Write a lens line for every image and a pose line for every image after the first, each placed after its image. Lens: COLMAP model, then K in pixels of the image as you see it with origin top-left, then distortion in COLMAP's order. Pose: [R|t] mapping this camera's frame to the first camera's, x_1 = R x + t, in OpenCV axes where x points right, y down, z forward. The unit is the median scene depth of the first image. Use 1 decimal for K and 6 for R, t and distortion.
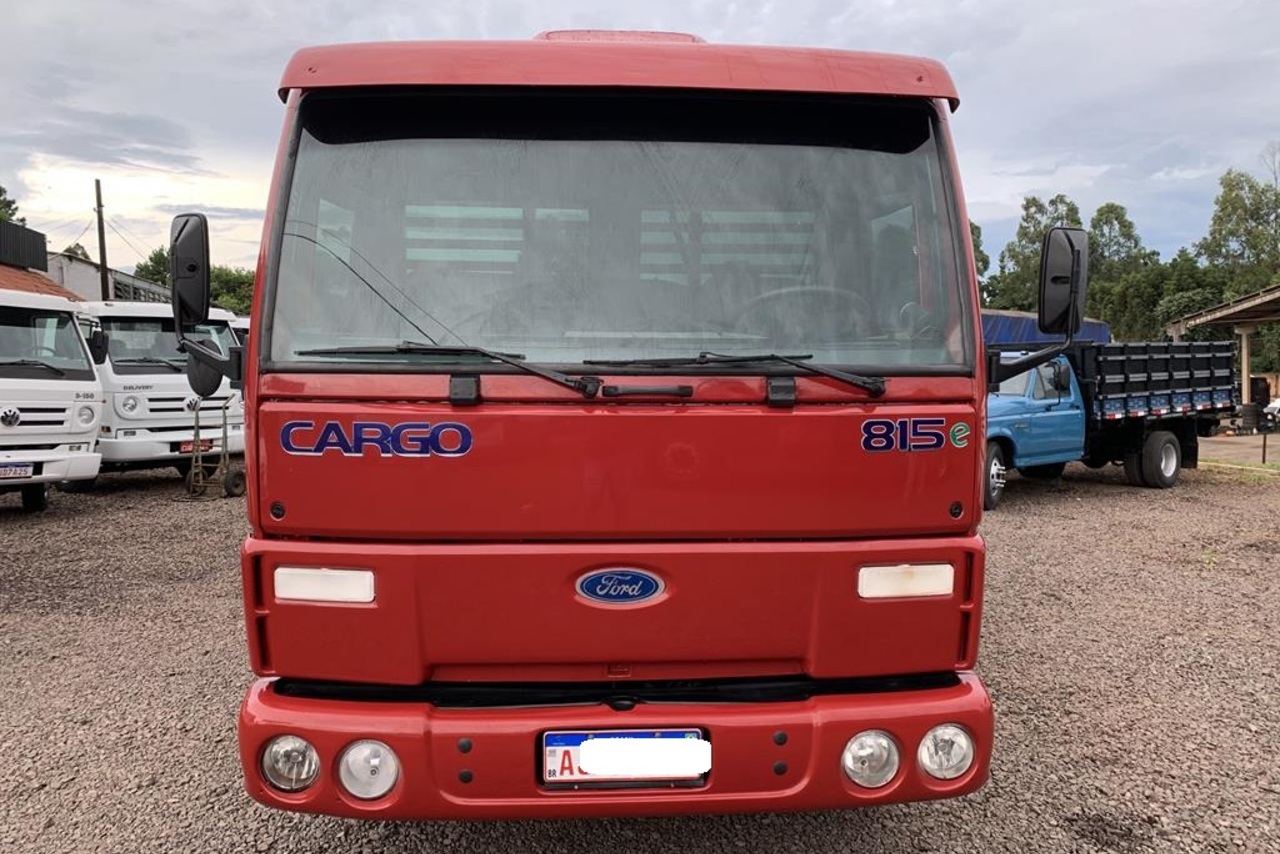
lens RADIAL K [[1007.6, 0, 640.0], [0, 1007.6, 427.0], [0, 0, 1]] dist [0.068684, -0.000163]
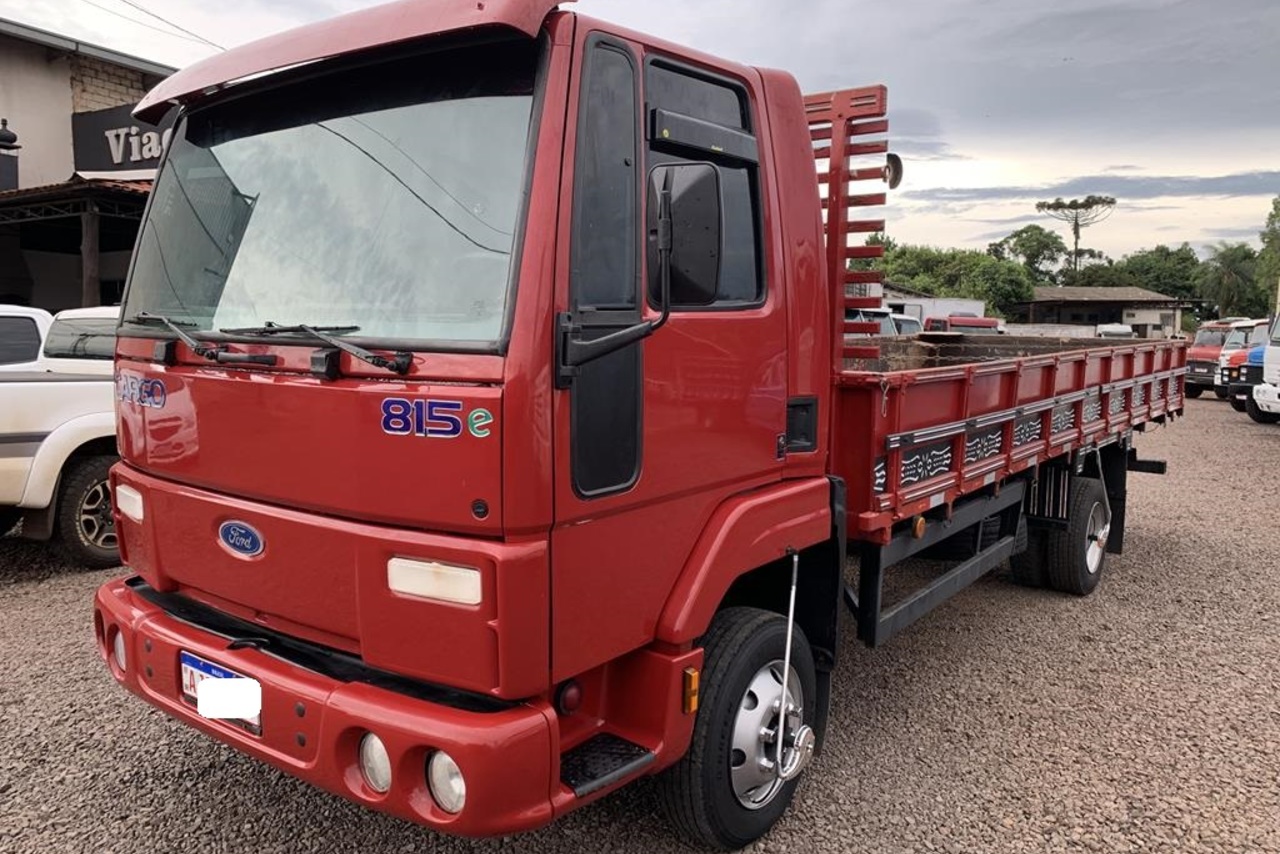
lens RADIAL K [[1031.4, 0, 640.0], [0, 1031.4, 427.0], [0, 0, 1]] dist [-0.035526, -0.002949]
pose [[0.750508, 0.074729, -0.656622, 1.000792], [-0.061756, 0.997169, 0.042900, -0.034660], [0.657969, 0.008354, 0.752999, 0.444845]]
